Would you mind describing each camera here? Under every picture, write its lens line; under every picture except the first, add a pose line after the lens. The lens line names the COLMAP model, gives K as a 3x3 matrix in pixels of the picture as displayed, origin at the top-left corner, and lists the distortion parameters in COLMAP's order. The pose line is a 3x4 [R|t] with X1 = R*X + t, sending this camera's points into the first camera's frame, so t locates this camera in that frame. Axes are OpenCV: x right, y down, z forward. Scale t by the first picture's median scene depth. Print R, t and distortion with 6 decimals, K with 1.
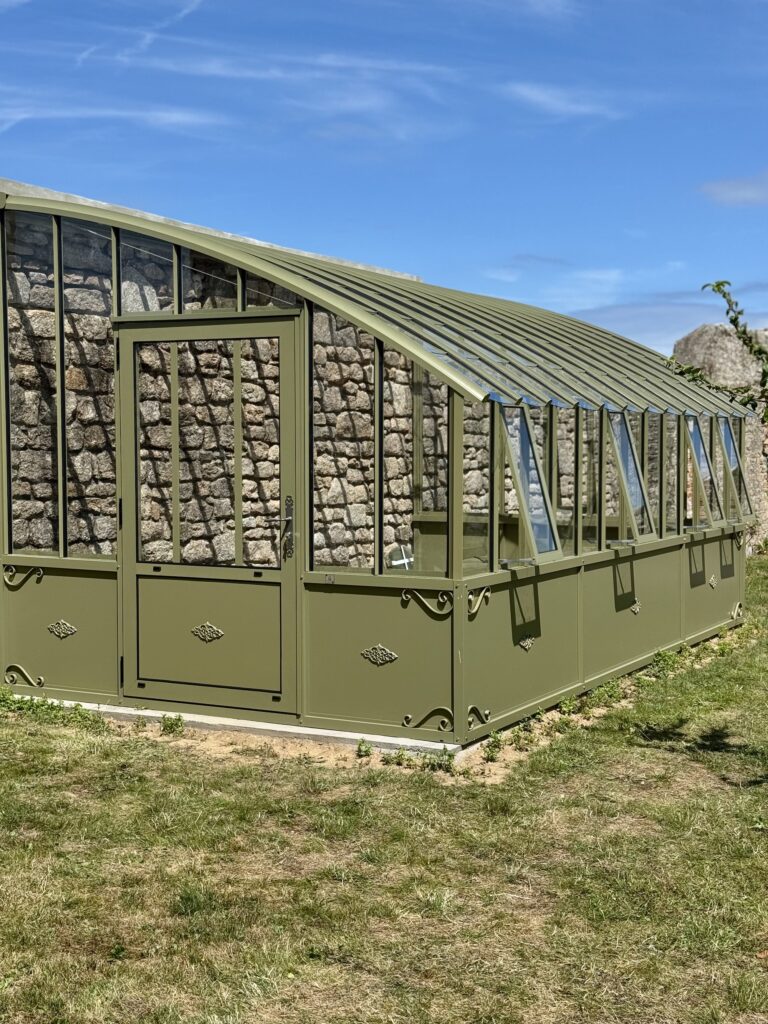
lens RADIAL K [[1491.3, 0, 360.1], [0, 1491.3, 514.2], [0, 0, 1]] dist [0.135827, -0.003975]
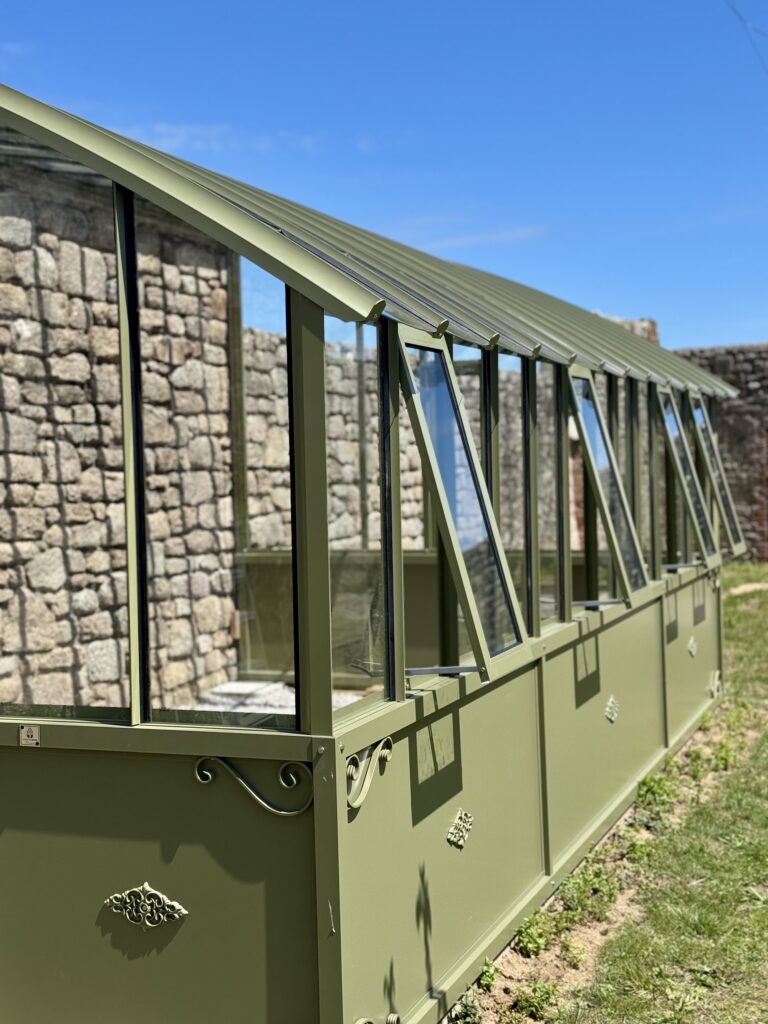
lens RADIAL K [[1491.3, 0, 360.1], [0, 1491.3, 514.2], [0, 0, 1]] dist [0.135827, -0.003975]
pose [[0.993358, -0.027796, 0.111654, 0.017199], [0.029503, 0.999471, -0.013662, -0.007730], [-0.111215, 0.016865, 0.993653, 0.327871]]
